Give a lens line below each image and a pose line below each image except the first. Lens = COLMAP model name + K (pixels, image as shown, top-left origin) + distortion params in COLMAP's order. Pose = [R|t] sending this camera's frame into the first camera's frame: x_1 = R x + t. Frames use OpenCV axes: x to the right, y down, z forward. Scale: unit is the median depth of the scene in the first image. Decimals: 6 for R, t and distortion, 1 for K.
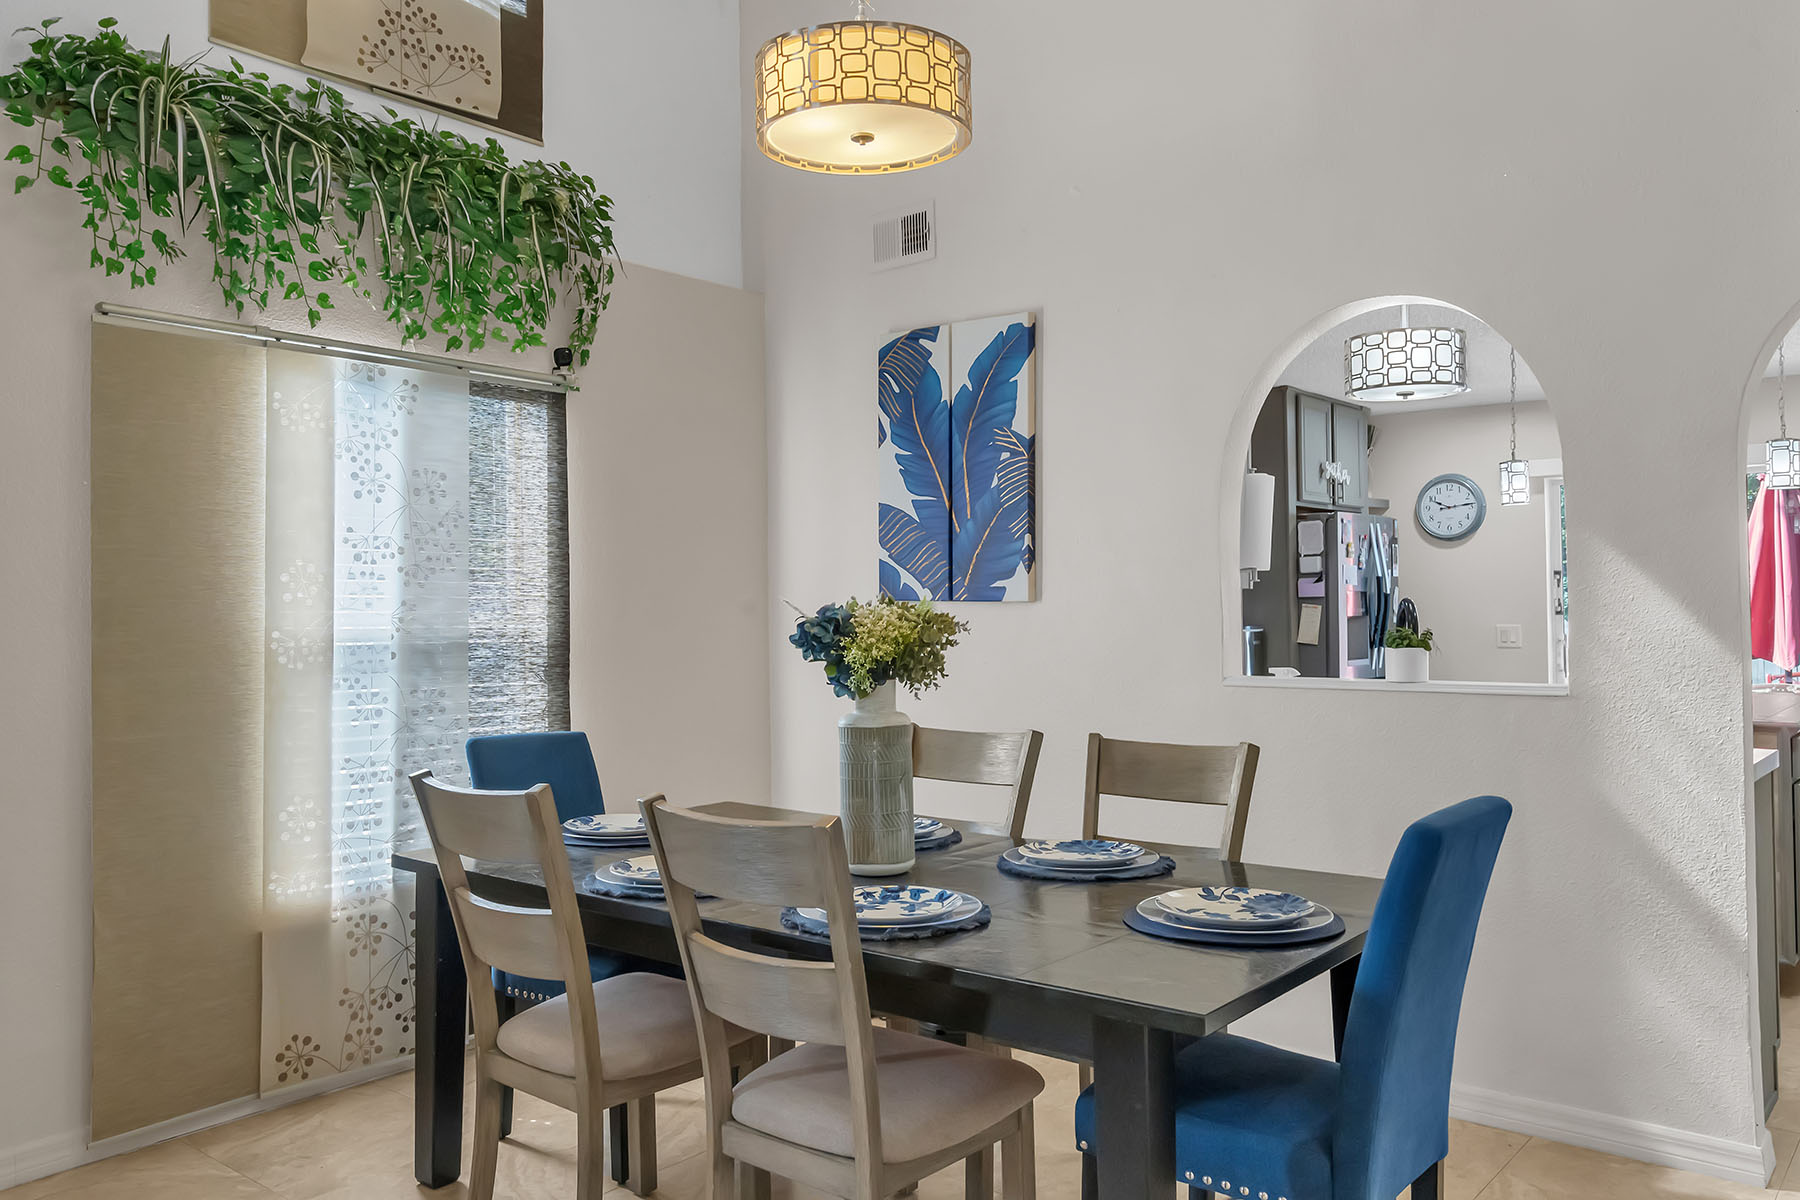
lens RADIAL K [[1343.2, 0, 893.9], [0, 1343.2, 576.8], [0, 0, 1]] dist [0.015120, -0.002155]
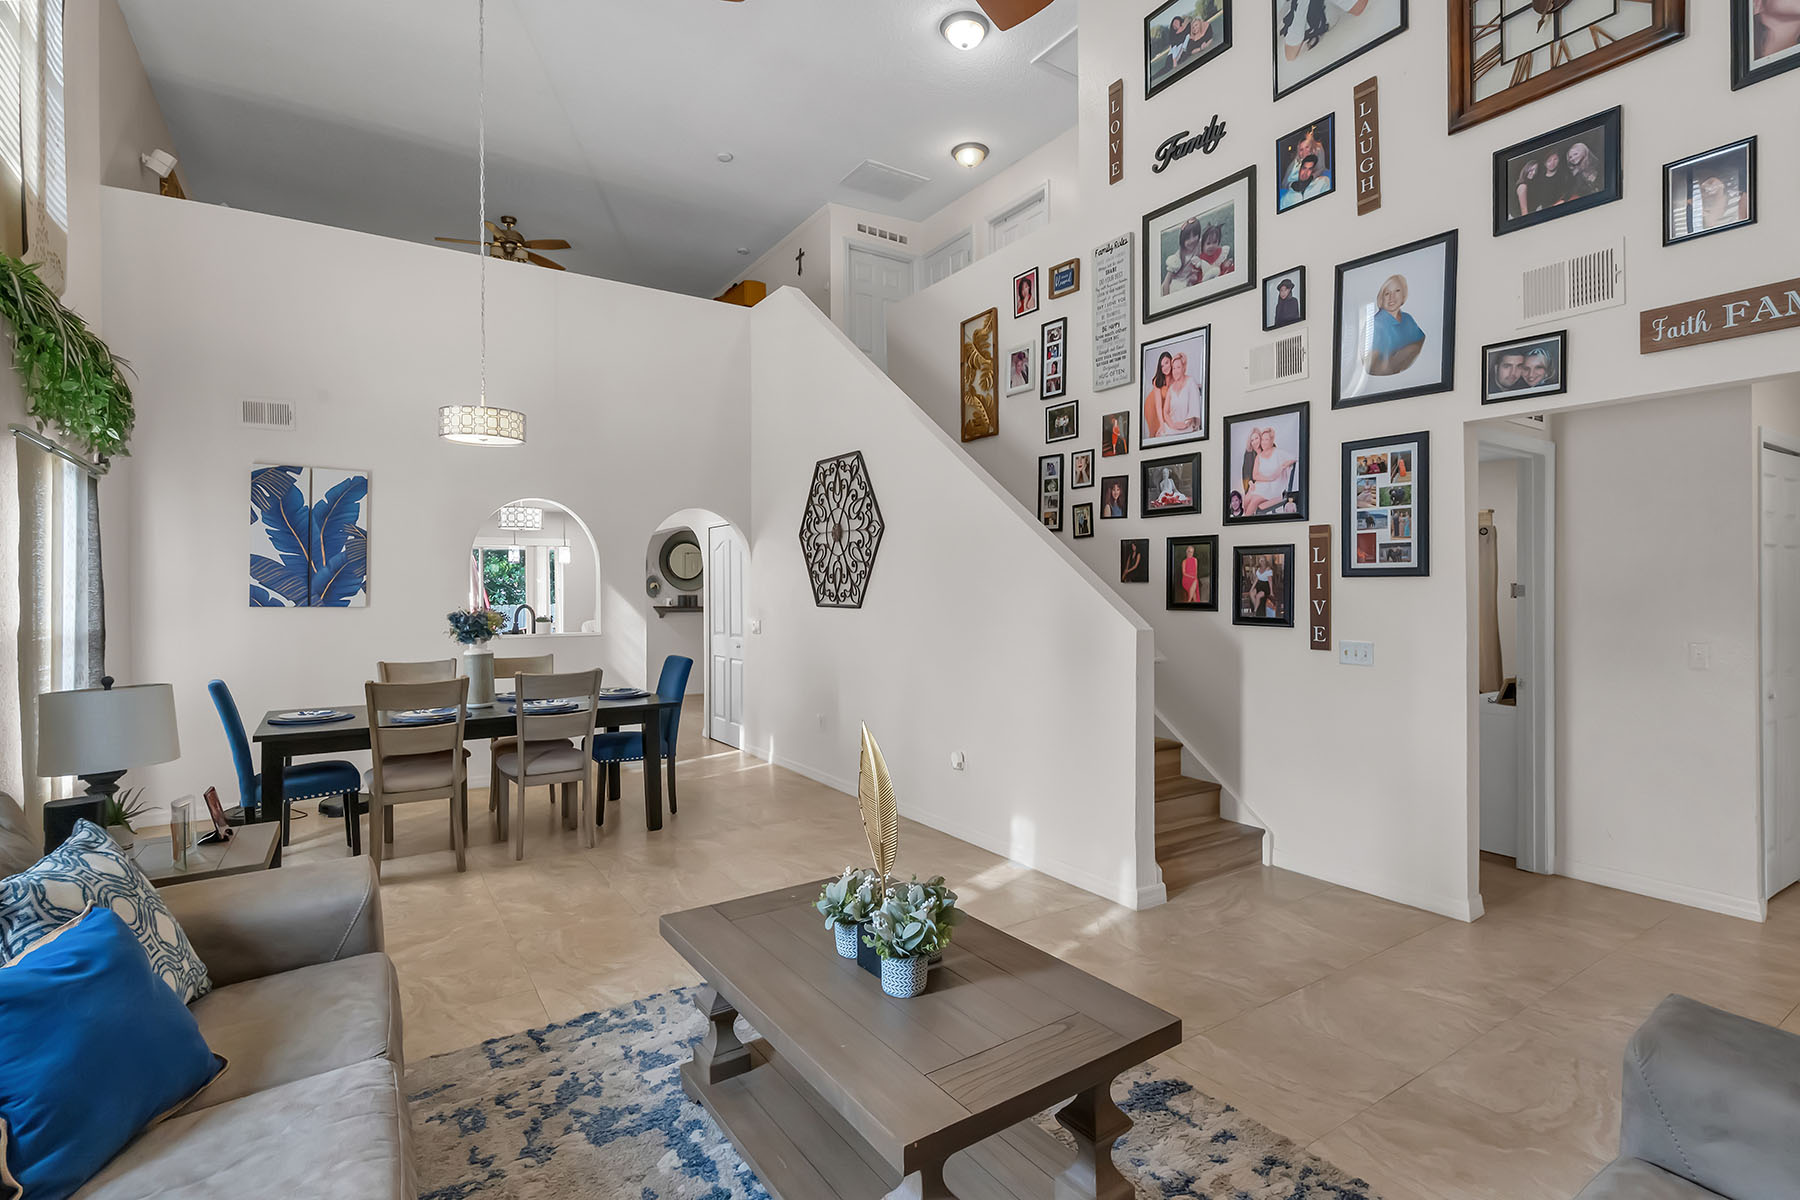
lens RADIAL K [[844.1, 0, 900.0], [0, 844.1, 600.0], [0, 0, 1]] dist [-0.001457, -0.000155]
pose [[0.285761, -0.002077, 0.958299, -1.078090], [-0.019157, 0.999785, 0.007879, -0.022207], [-0.958110, -0.020609, 0.285660, -0.234865]]
